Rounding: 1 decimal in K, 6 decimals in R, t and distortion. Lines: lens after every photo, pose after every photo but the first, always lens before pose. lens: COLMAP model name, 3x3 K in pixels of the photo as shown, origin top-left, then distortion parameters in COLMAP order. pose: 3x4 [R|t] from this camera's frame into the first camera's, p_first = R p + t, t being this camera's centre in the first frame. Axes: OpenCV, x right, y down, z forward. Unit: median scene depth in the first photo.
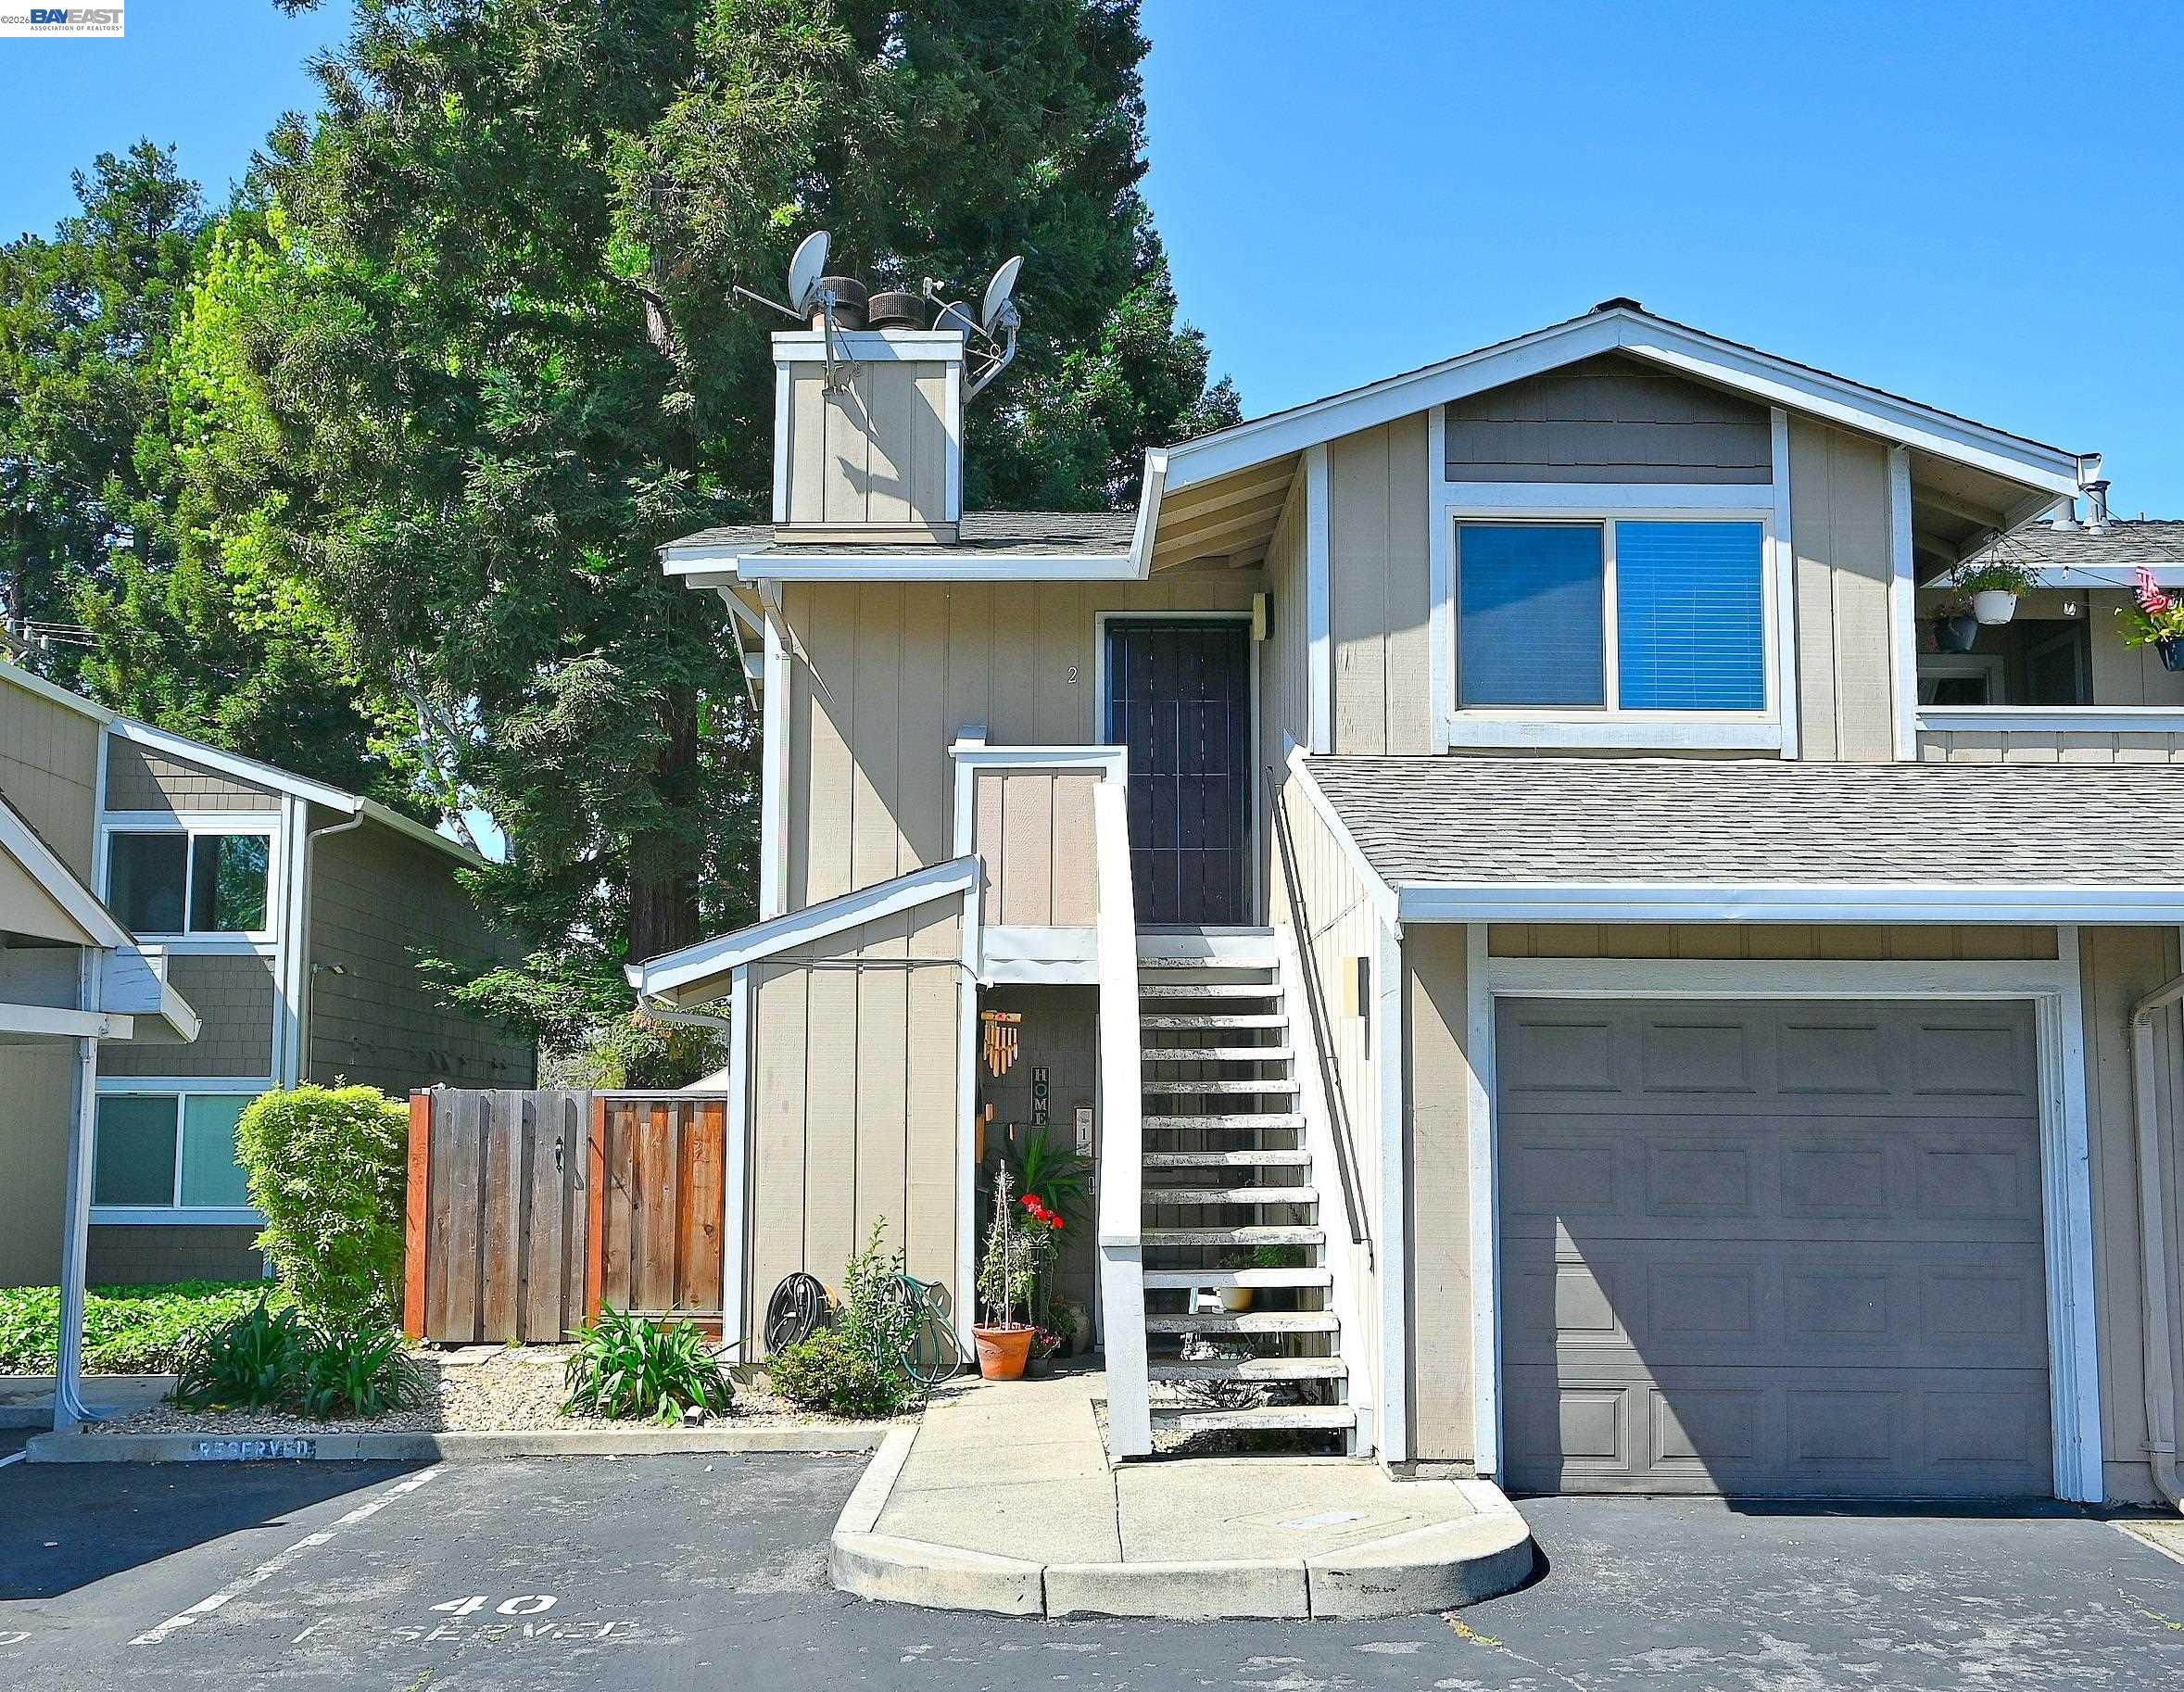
lens RADIAL K [[2337.1, 0, 1094.0], [0, 2337.1, 847.3], [0, 0, 1]] dist [-0.005422, 0.000000]
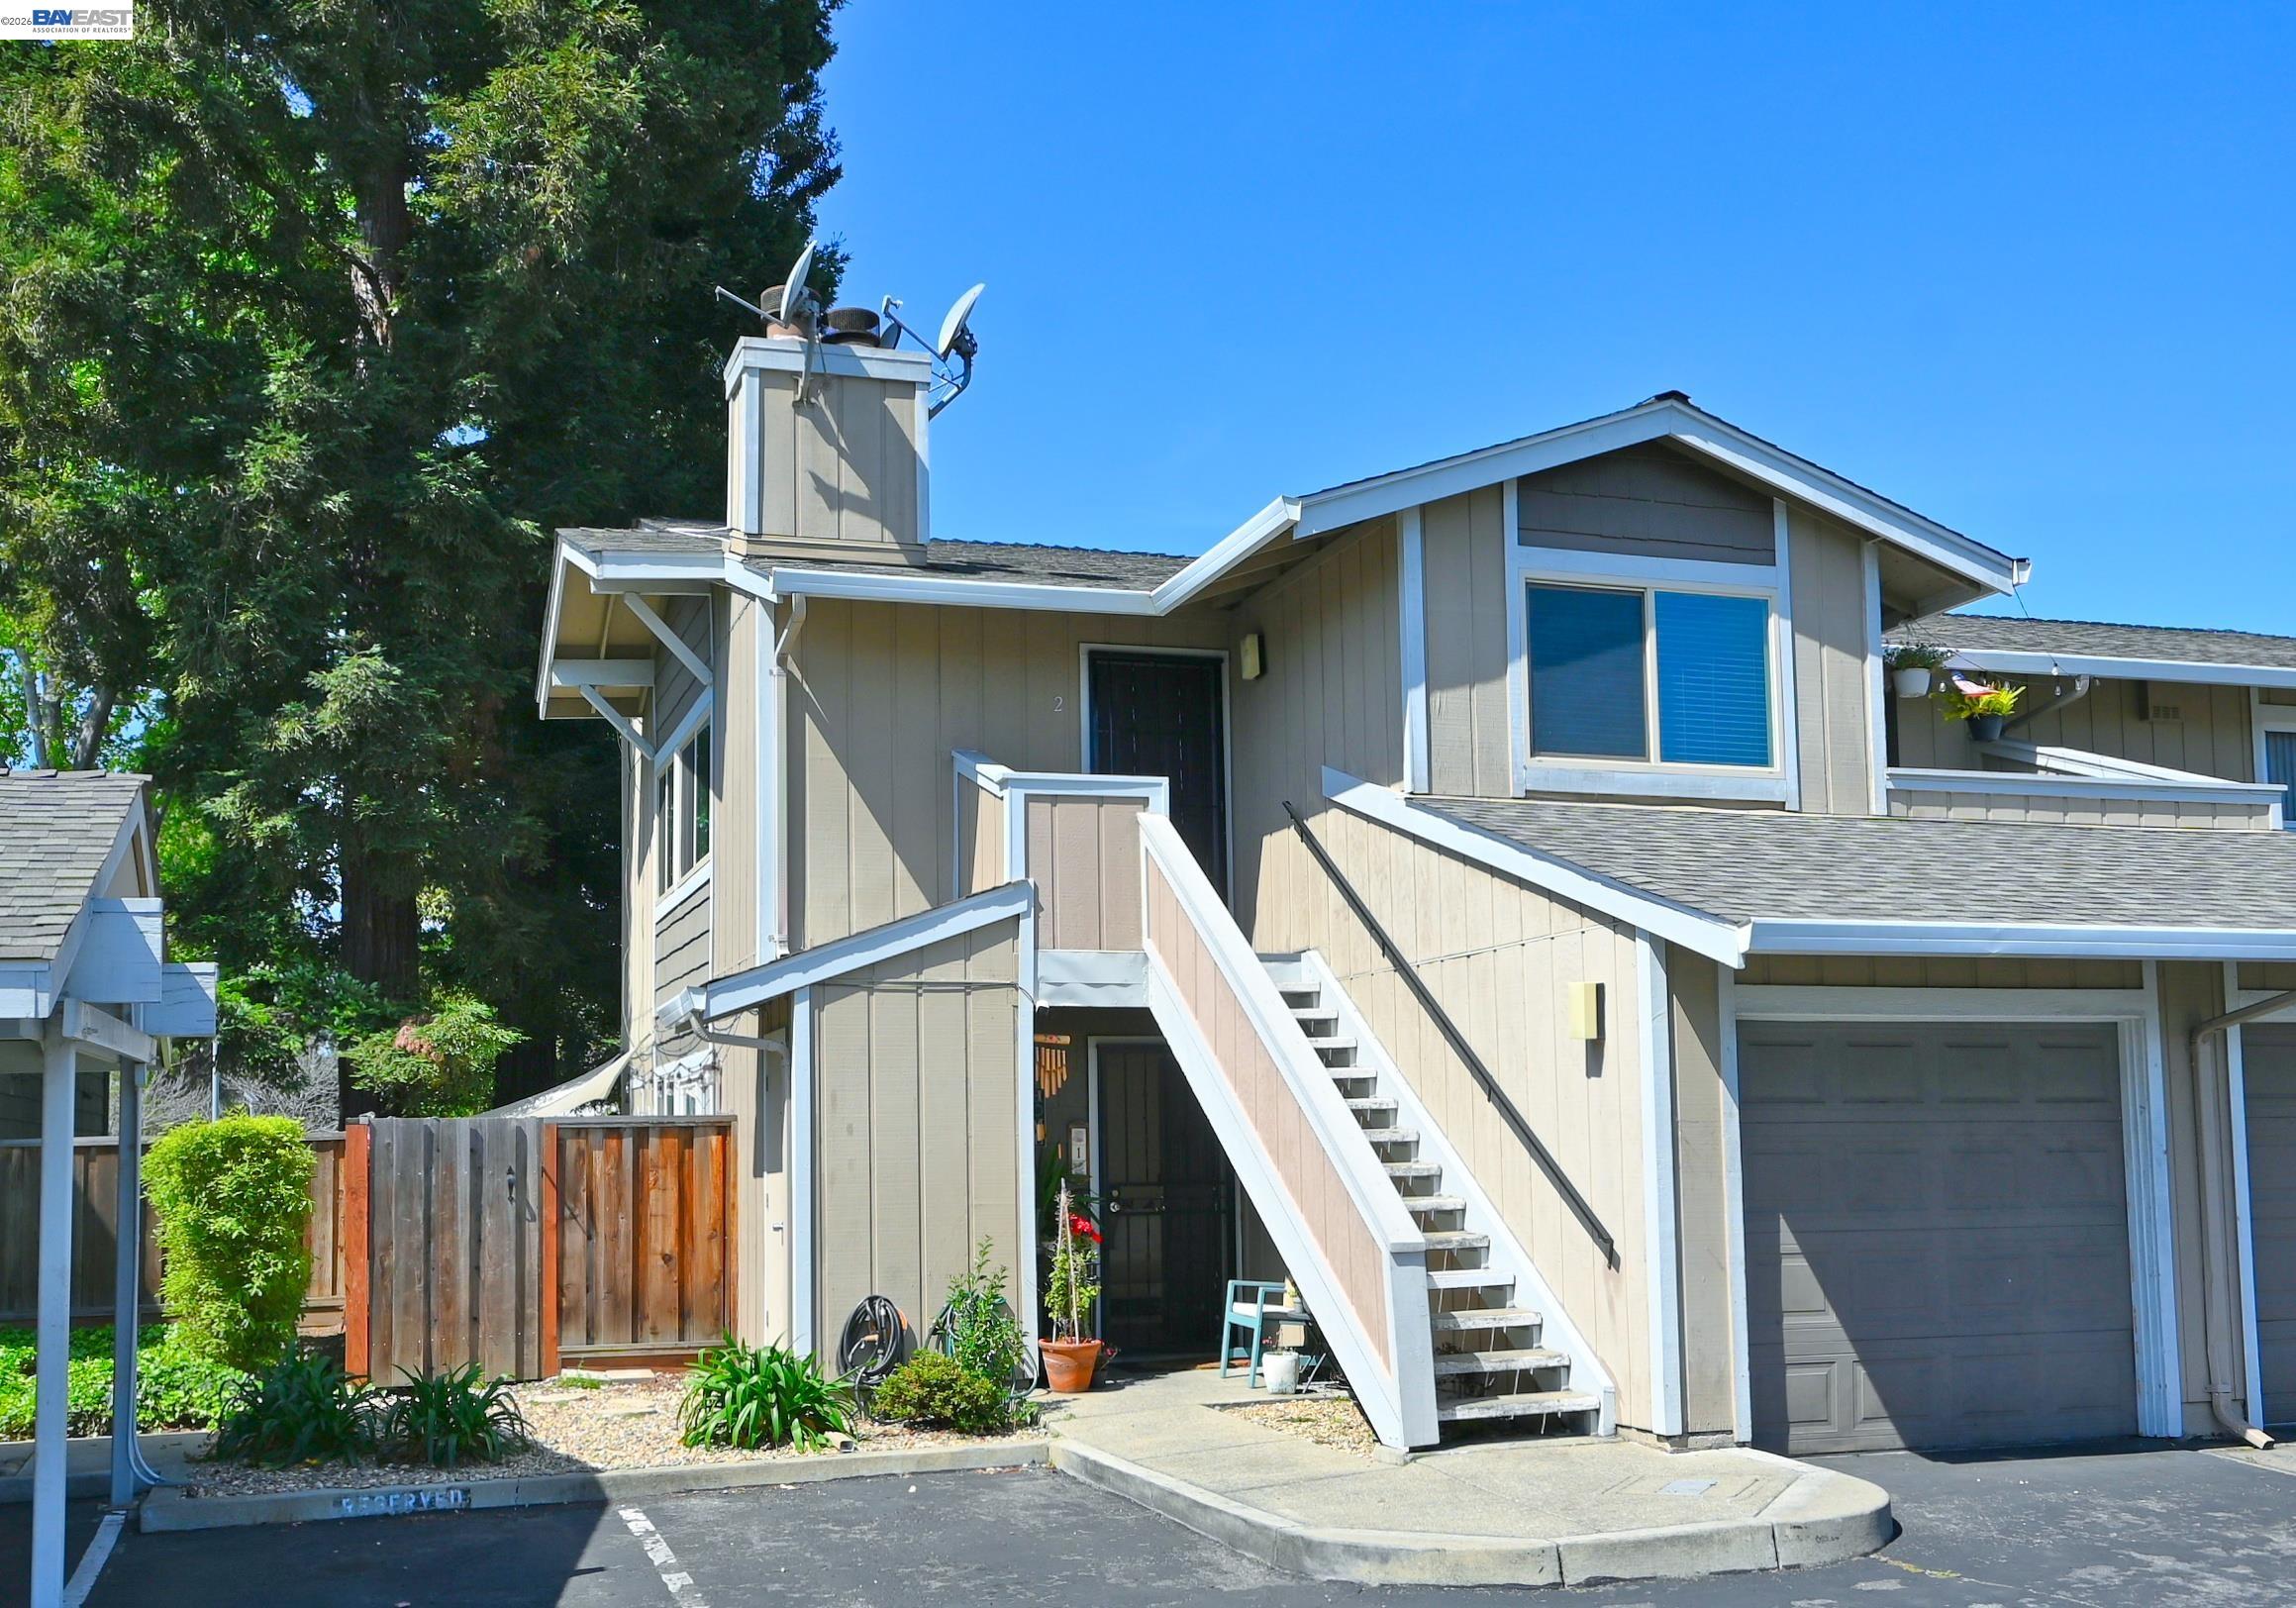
lens RADIAL K [[2382.4, 0, 1052.8], [0, 2382.4, 908.9], [0, 0, 1]] dist [-0.009962, 0.000000]
pose [[0.947641, 0.015554, 0.318958, -0.406201], [-0.021082, 0.999681, 0.013885, 0.001455], [-0.318641, -0.019883, 0.947667, 0.017239]]
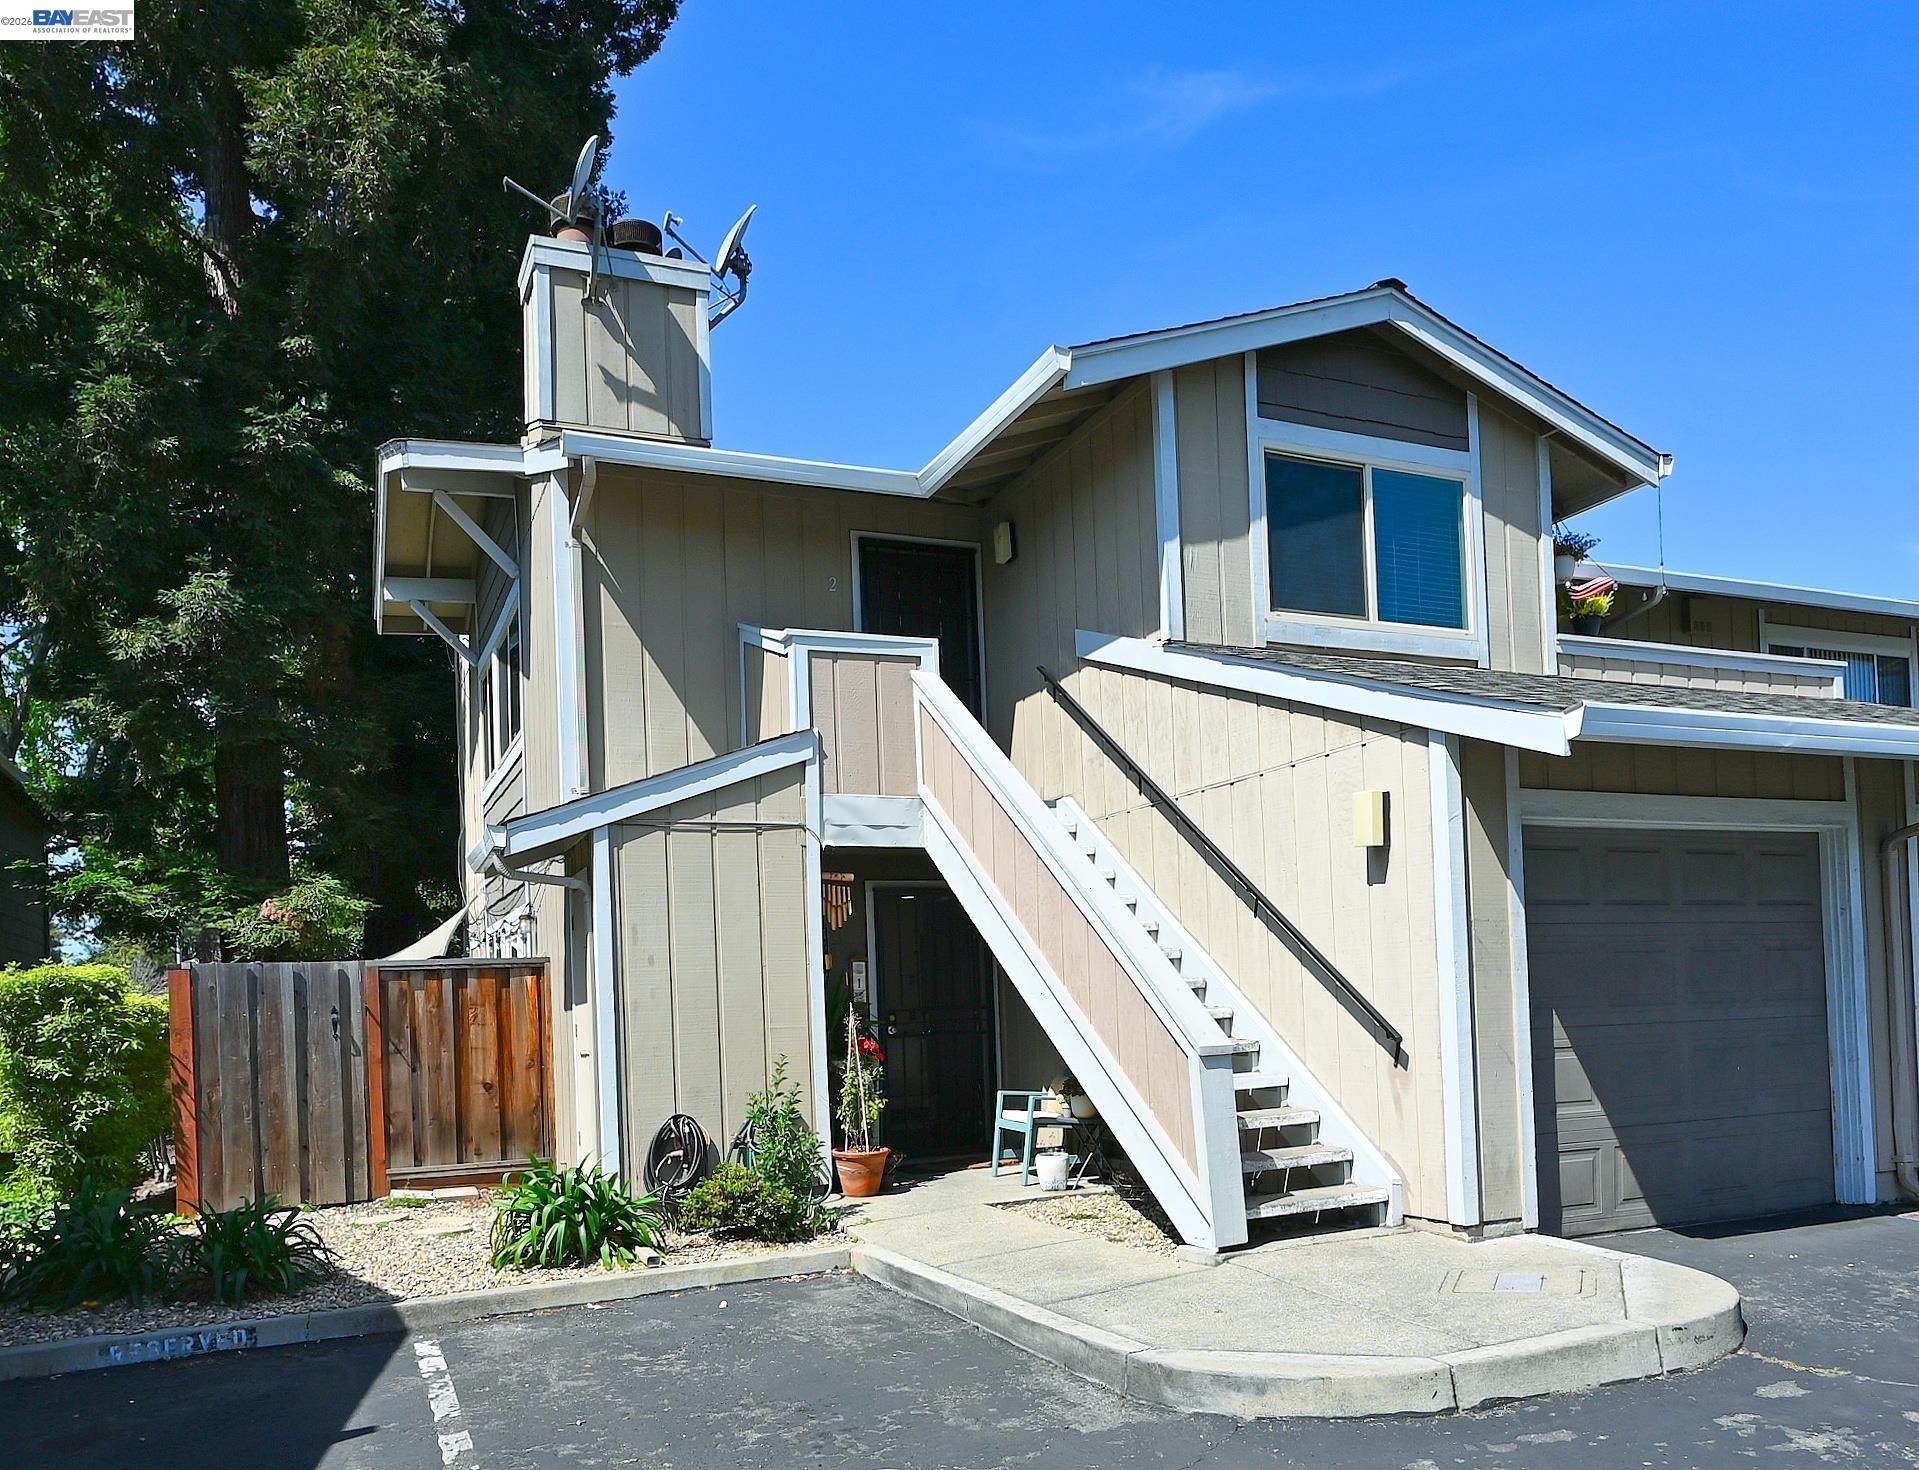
lens RADIAL K [[1497.1, 0, 970.3], [0, 1497.1, 972.6], [0, 0, 1]] dist [-0.012804, 0.005494]
pose [[0.903804, -0.026914, 0.427100, -0.315118], [-0.009989, 0.996422, 0.083929, 0.062988], [-0.427831, -0.080122, 0.900301, 0.357065]]
